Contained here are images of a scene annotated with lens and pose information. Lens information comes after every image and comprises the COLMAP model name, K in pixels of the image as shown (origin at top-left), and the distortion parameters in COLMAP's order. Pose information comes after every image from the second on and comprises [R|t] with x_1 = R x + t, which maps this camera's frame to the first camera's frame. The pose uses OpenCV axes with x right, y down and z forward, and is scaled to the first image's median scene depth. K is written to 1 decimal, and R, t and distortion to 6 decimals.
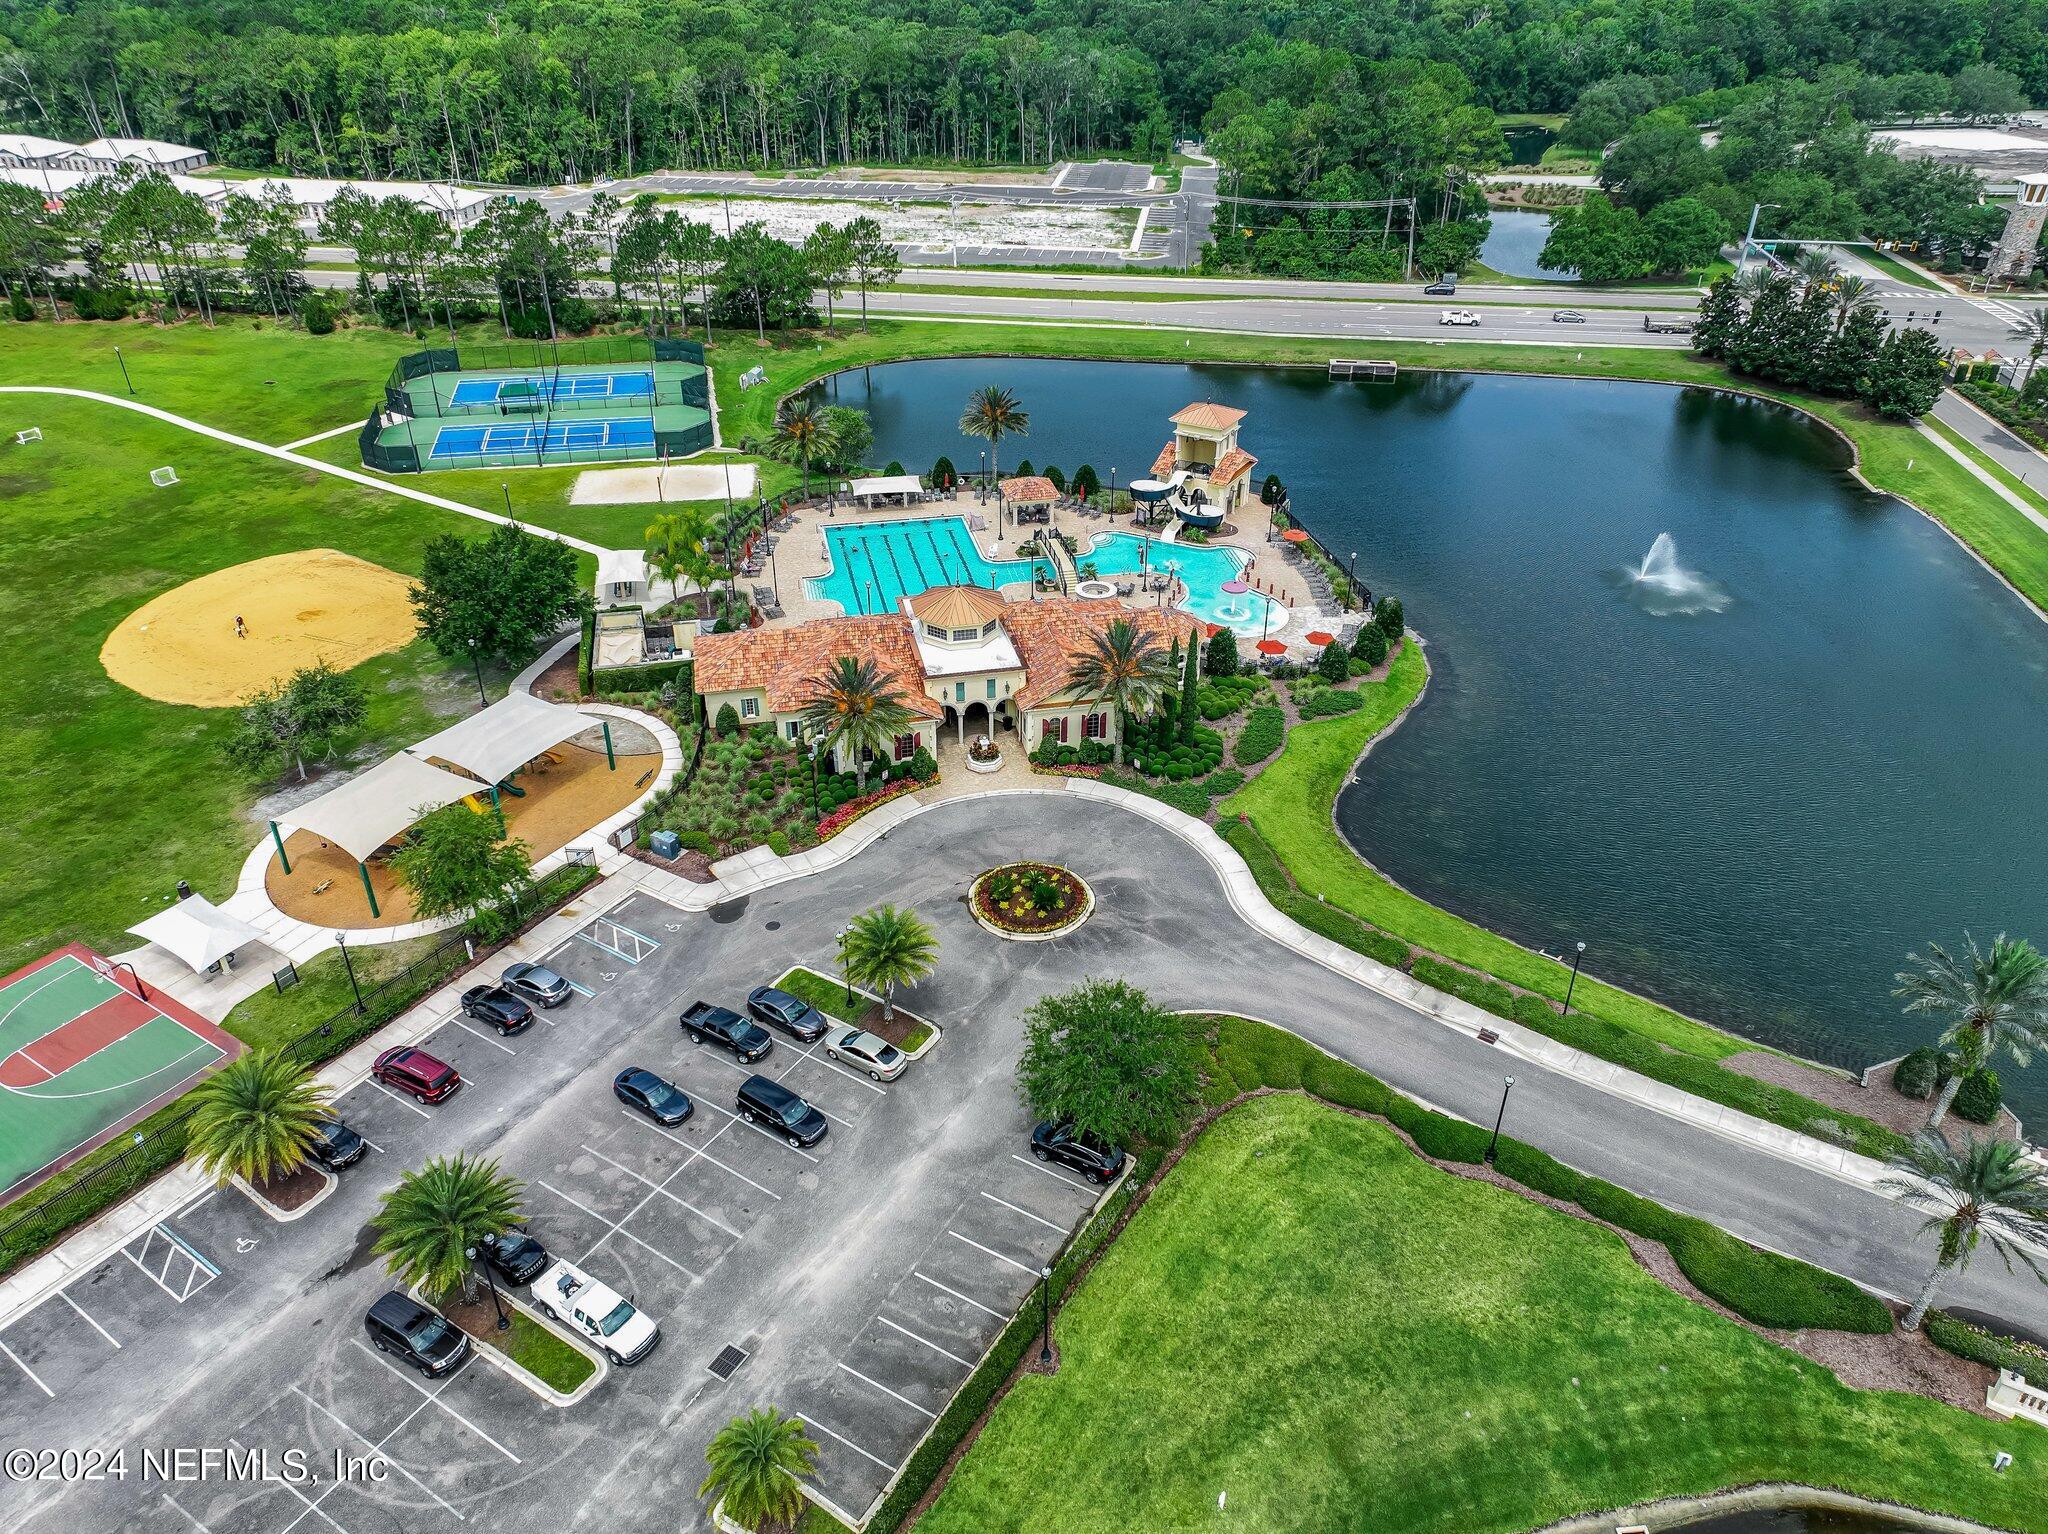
lens RADIAL K [[1433.7, 0, 1024.0], [0, 1433.7, 767.0], [0, 0, 1]] dist [-0.003326, 0.018795]
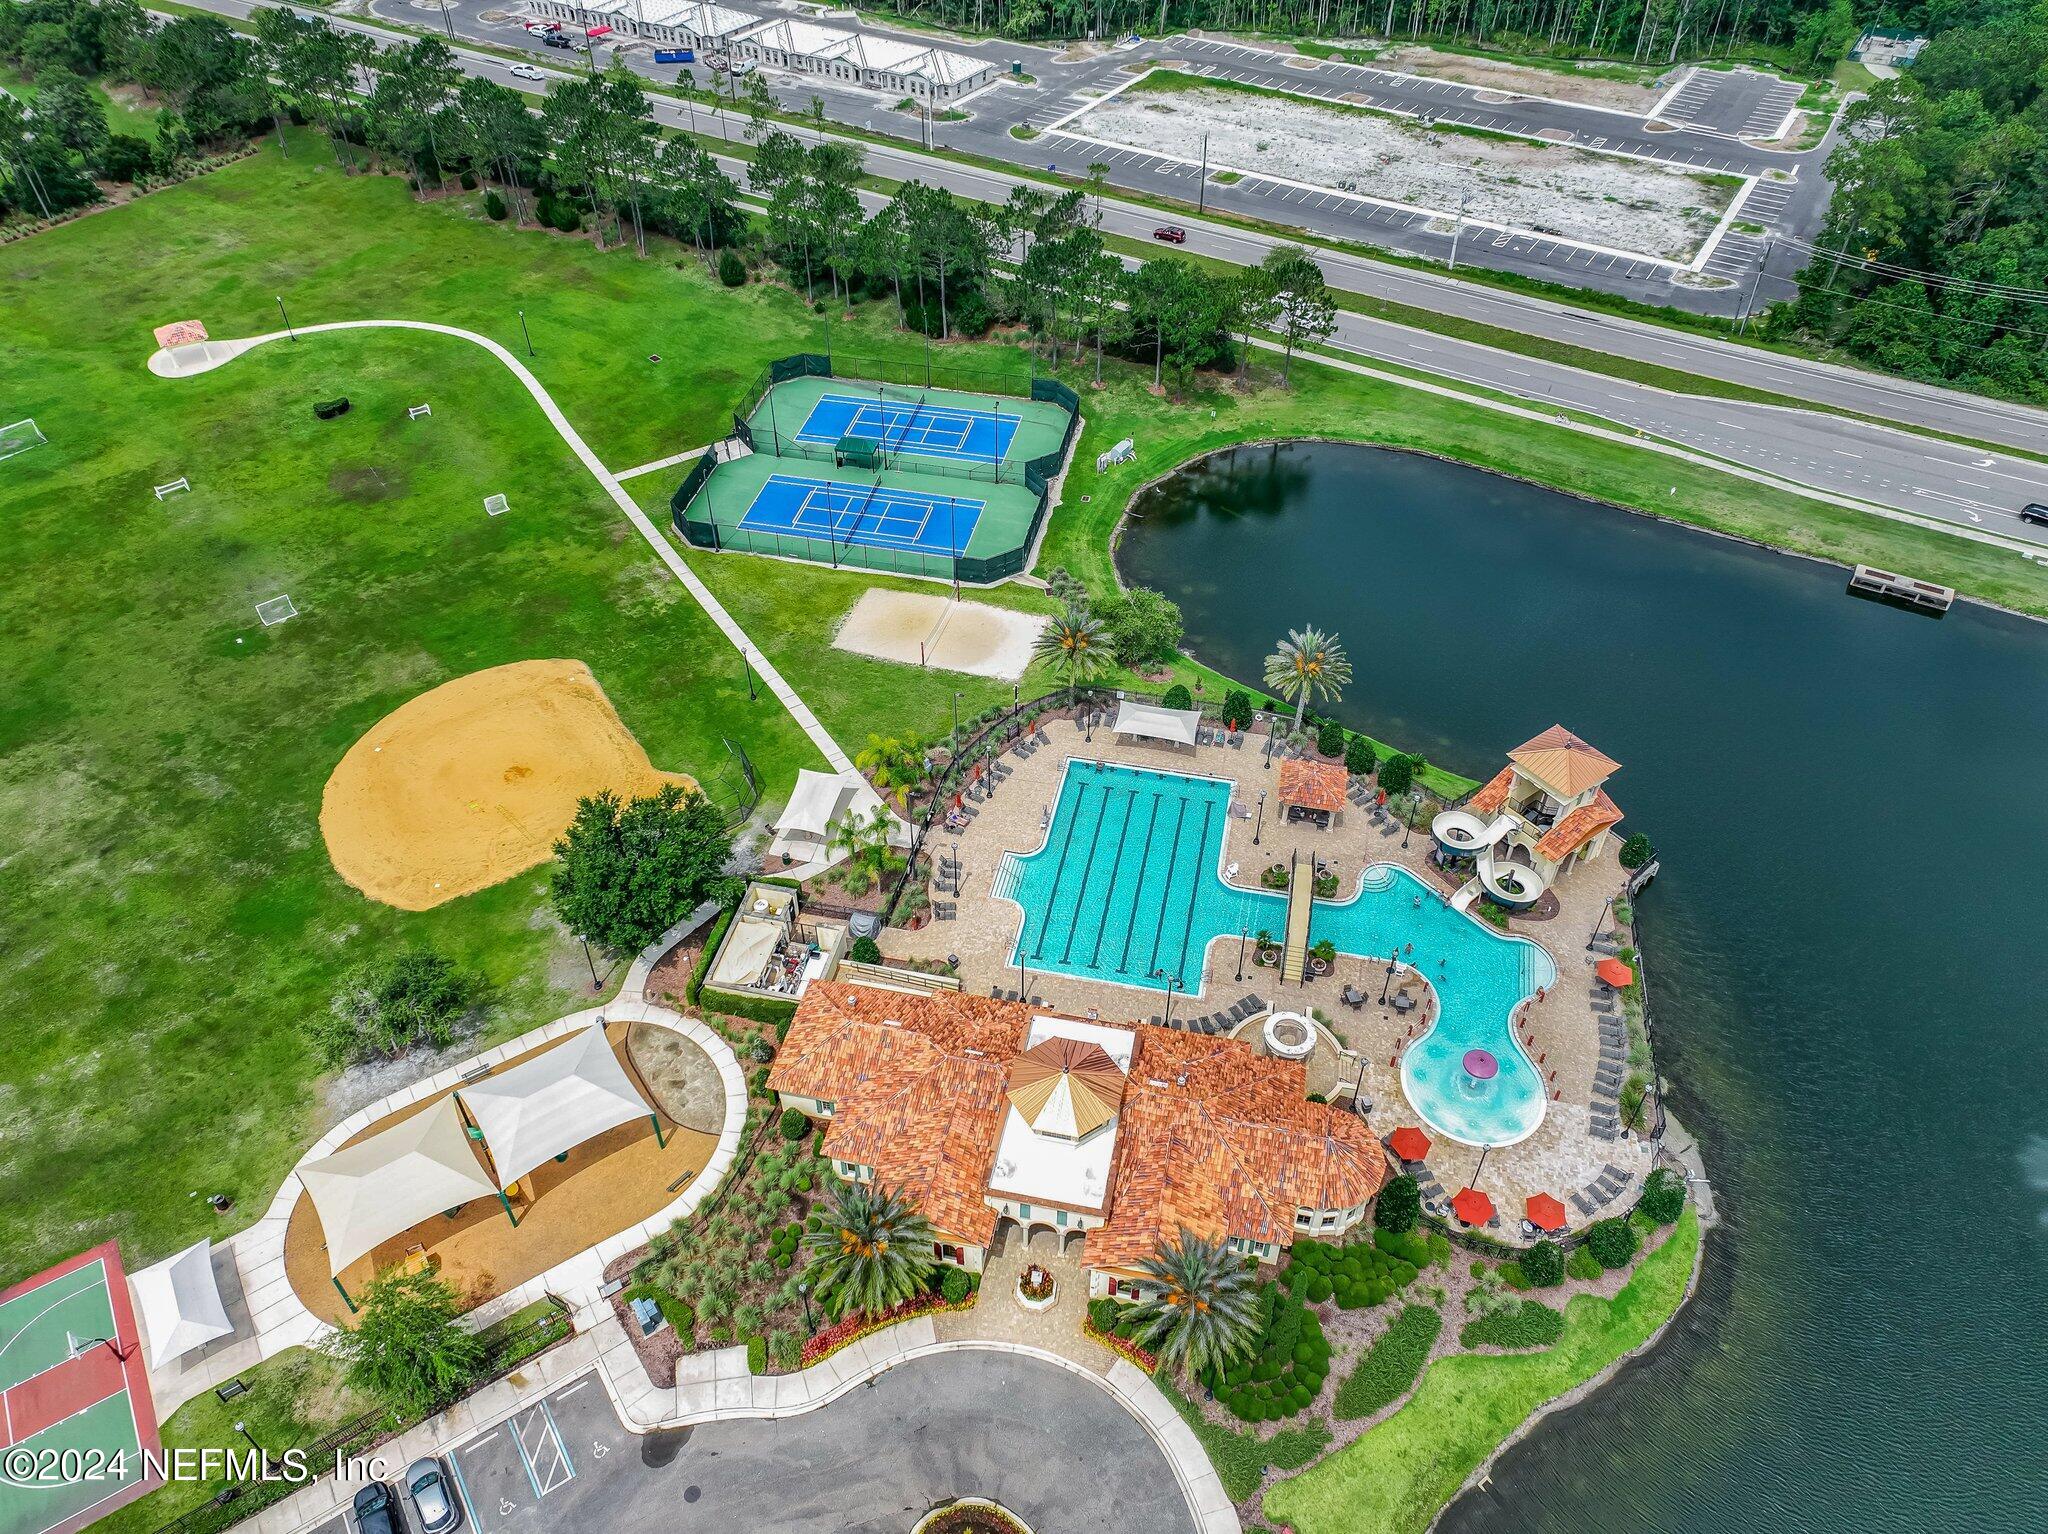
lens RADIAL K [[1433.7, 0, 1024.0], [0, 1433.7, 767.0], [0, 0, 1]] dist [-0.003326, 0.018795]
pose [[0.911669, 0.274774, -0.305548, 0.096723], [-0.213190, 0.951929, 0.219956, -0.334665], [0.351298, -0.135387, 0.926423, 0.180317]]
